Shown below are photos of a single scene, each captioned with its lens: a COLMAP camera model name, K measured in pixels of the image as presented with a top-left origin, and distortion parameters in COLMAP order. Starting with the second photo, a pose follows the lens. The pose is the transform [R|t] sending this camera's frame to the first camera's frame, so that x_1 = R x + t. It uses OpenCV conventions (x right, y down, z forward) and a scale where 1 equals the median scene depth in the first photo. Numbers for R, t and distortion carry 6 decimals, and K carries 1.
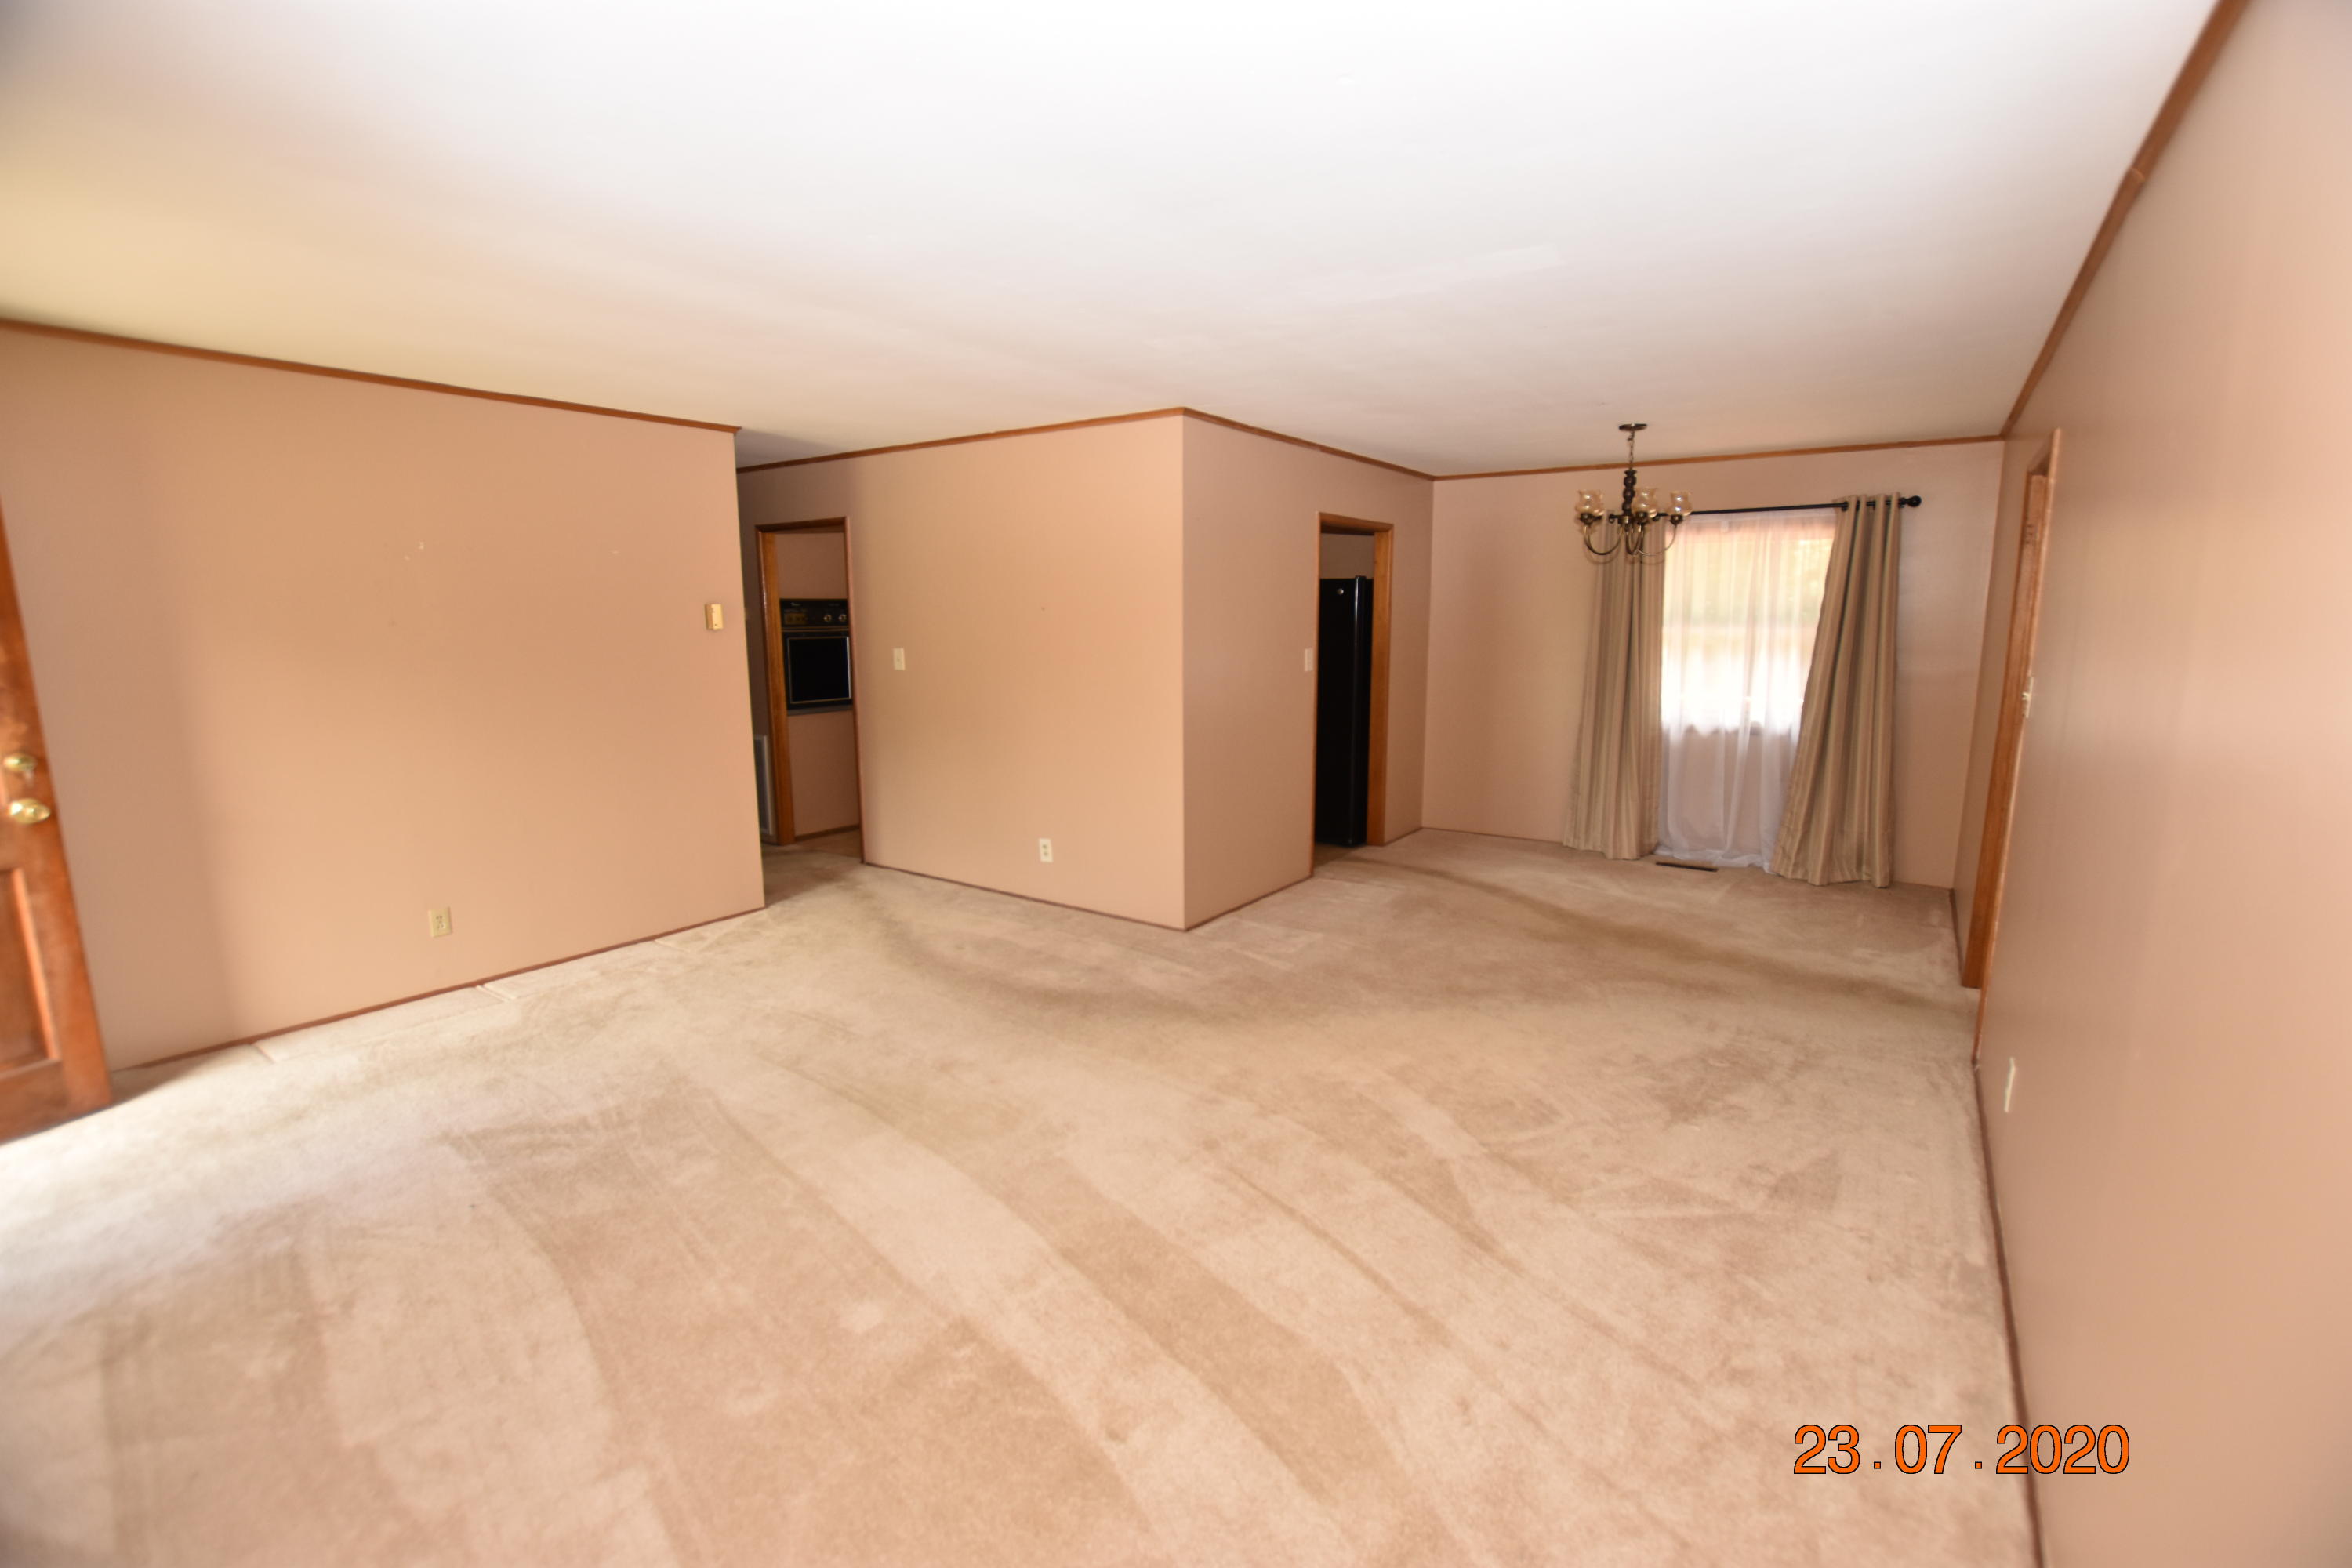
lens RADIAL K [[1046.2, 0, 1176.0], [0, 1046.2, 784.0], [0, 0, 1]] dist [-0.000980, -0.000236]
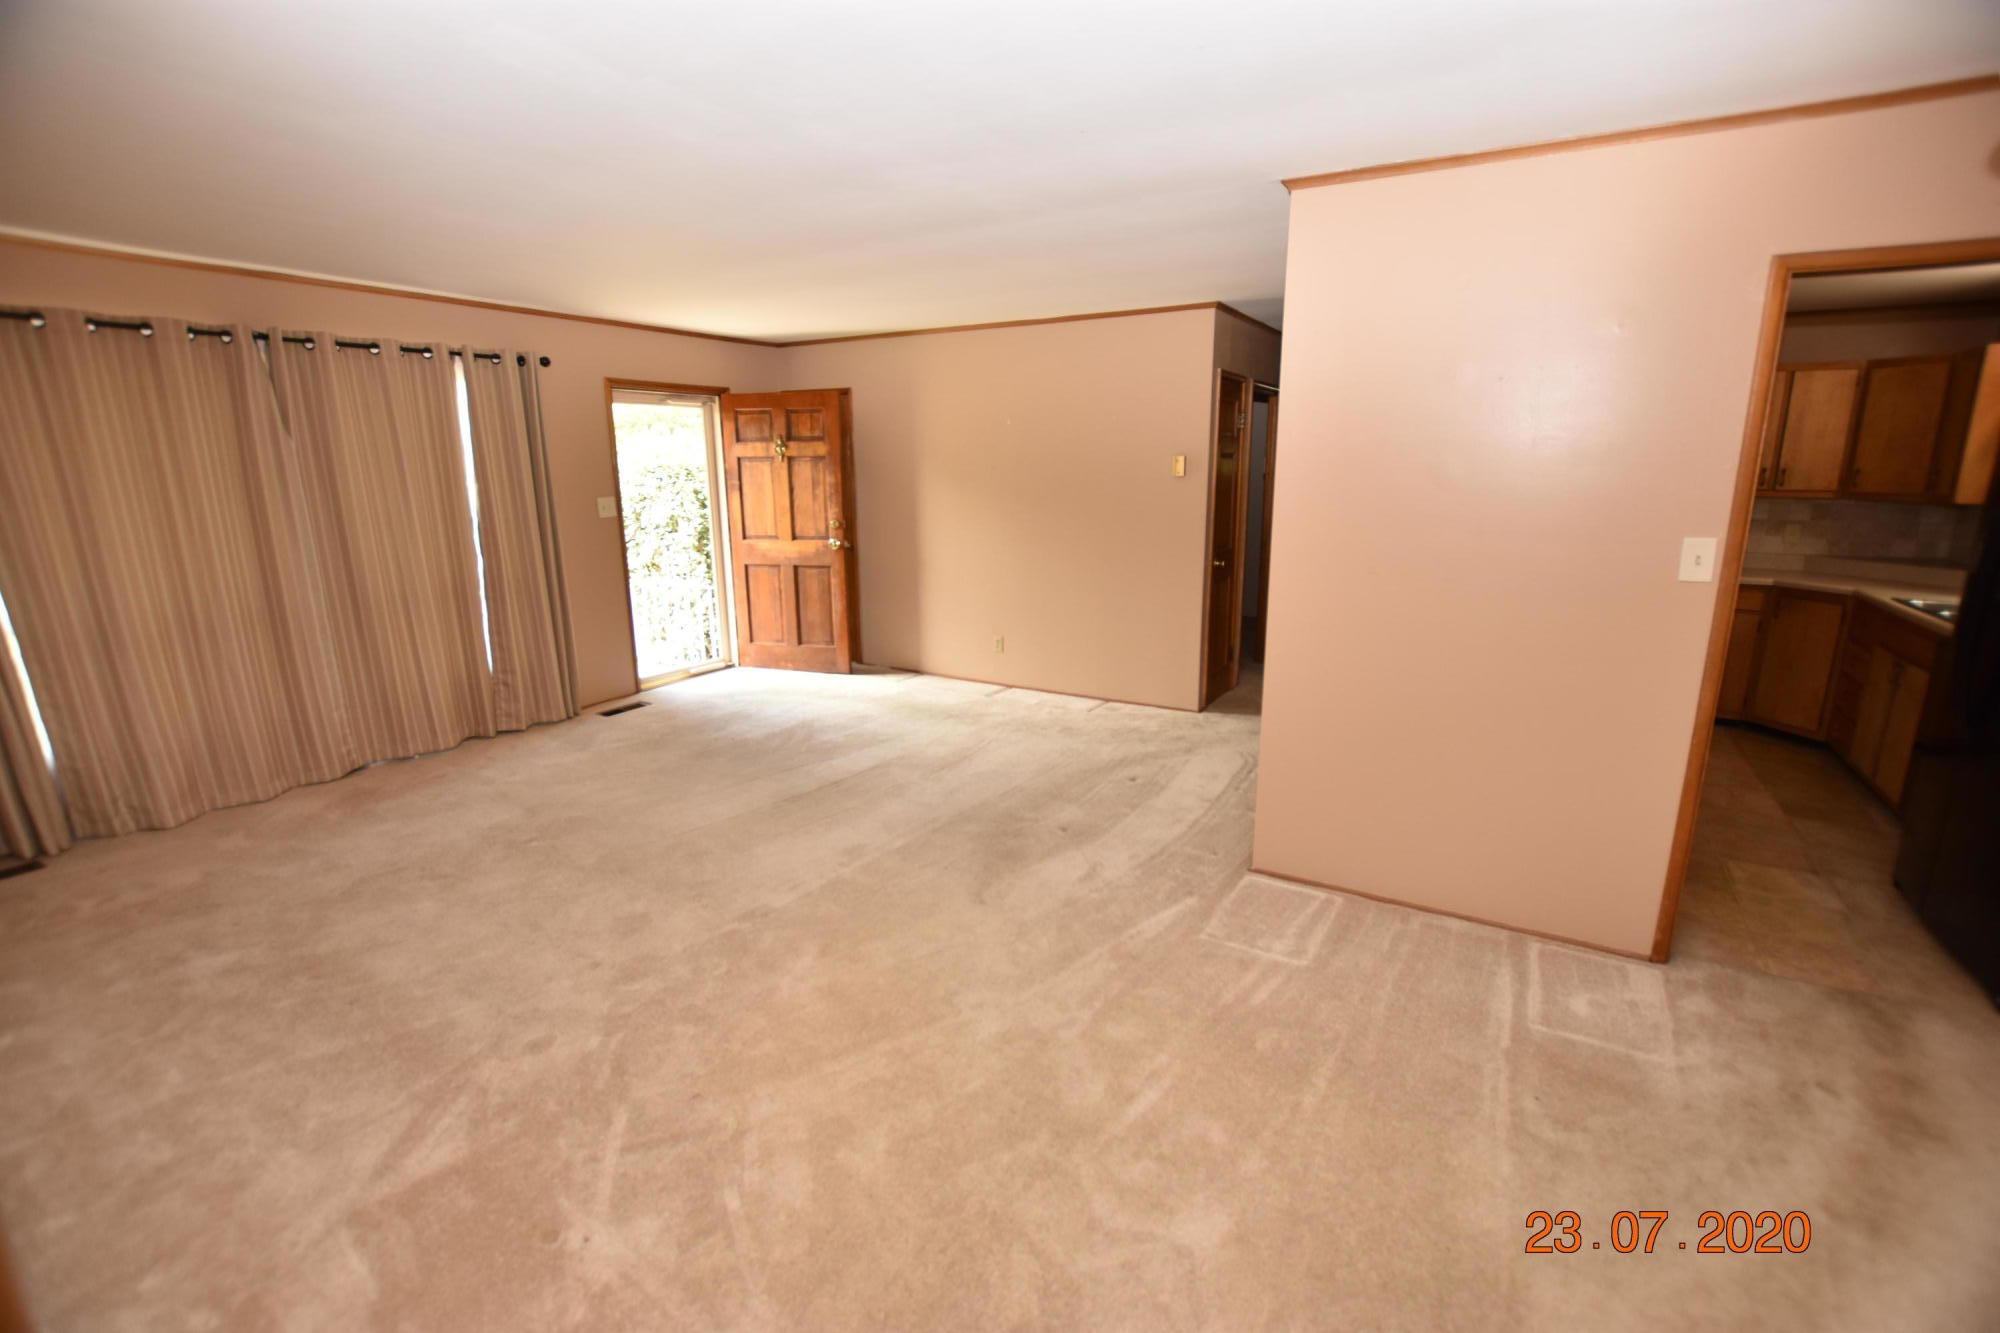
lens RADIAL K [[889.6, 0, 1000.0], [0, 889.6, 666.5], [0, 0, 1]] dist [-0.000980, -0.000236]
pose [[0.097301, 0.231551, -0.967945, 0.706376], [-0.162609, 0.963189, 0.214067, -0.142657], [0.981881, 0.136568, 0.131371, 0.801217]]
